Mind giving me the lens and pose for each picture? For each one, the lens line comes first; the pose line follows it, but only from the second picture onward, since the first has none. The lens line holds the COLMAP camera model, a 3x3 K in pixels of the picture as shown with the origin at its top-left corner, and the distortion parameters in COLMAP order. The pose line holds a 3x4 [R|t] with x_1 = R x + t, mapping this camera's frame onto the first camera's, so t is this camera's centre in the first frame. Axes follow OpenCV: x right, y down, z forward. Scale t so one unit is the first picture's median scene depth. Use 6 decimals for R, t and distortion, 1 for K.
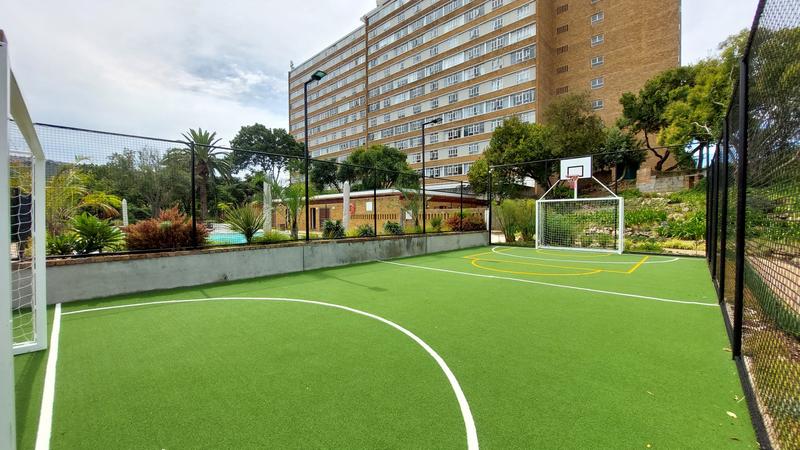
lens RADIAL K [[318.0, 0, 401.8], [0, 318.0, 226.7], [0, 0, 1]] dist [-0.013930, -0.000435]
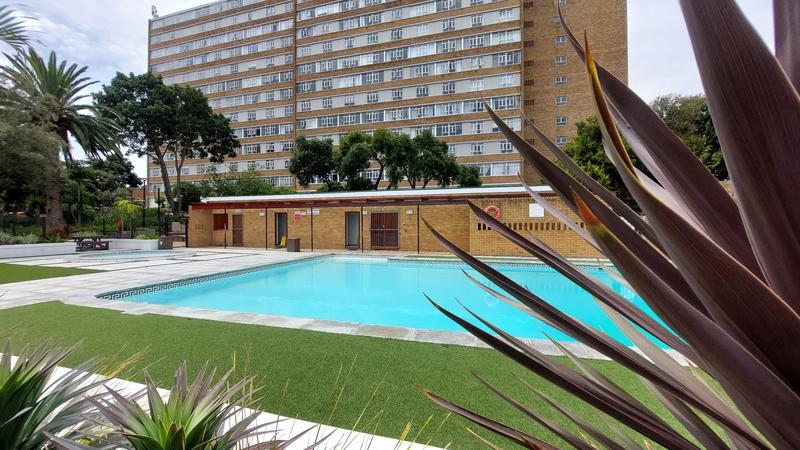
lens RADIAL K [[318.0, 0, 401.8], [0, 318.0, 226.7], [0, 0, 1]] dist [-0.013930, -0.000435]
pose [[0.895390, 0.000891, 0.445282, -0.264611], [0.011448, 0.999621, -0.025019, -0.007879], [-0.445135, 0.027499, 0.895041, 0.231043]]
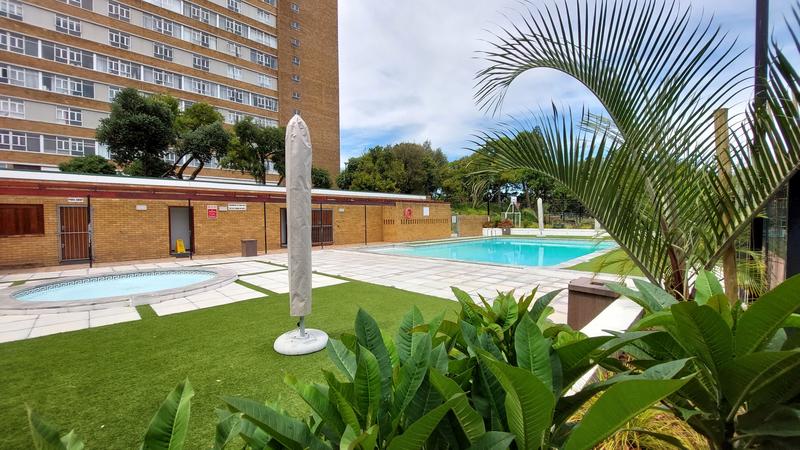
lens RADIAL K [[318.0, 0, 401.8], [0, 318.0, 226.7], [0, 0, 1]] dist [-0.013930, -0.000435]
pose [[0.038881, -0.022475, 0.998991, -0.482668], [0.040320, 0.998968, 0.020906, -0.016394], [-0.998430, 0.039467, 0.039747, 0.435626]]
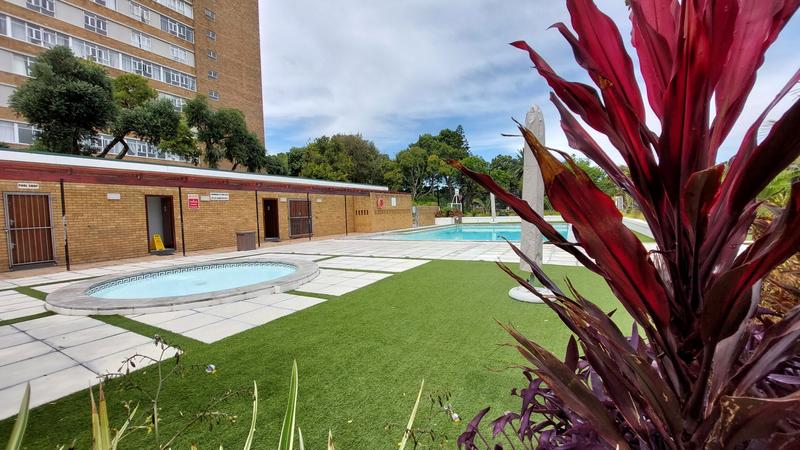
lens RADIAL K [[318.0, 0, 401.8], [0, 318.0, 226.7], [0, 0, 1]] dist [-0.013930, -0.000435]
pose [[-0.242050, -0.036677, 0.969570, -0.485569], [0.057909, 0.996958, 0.052170, -0.014739], [-0.968534, 0.068775, -0.239190, 0.517783]]
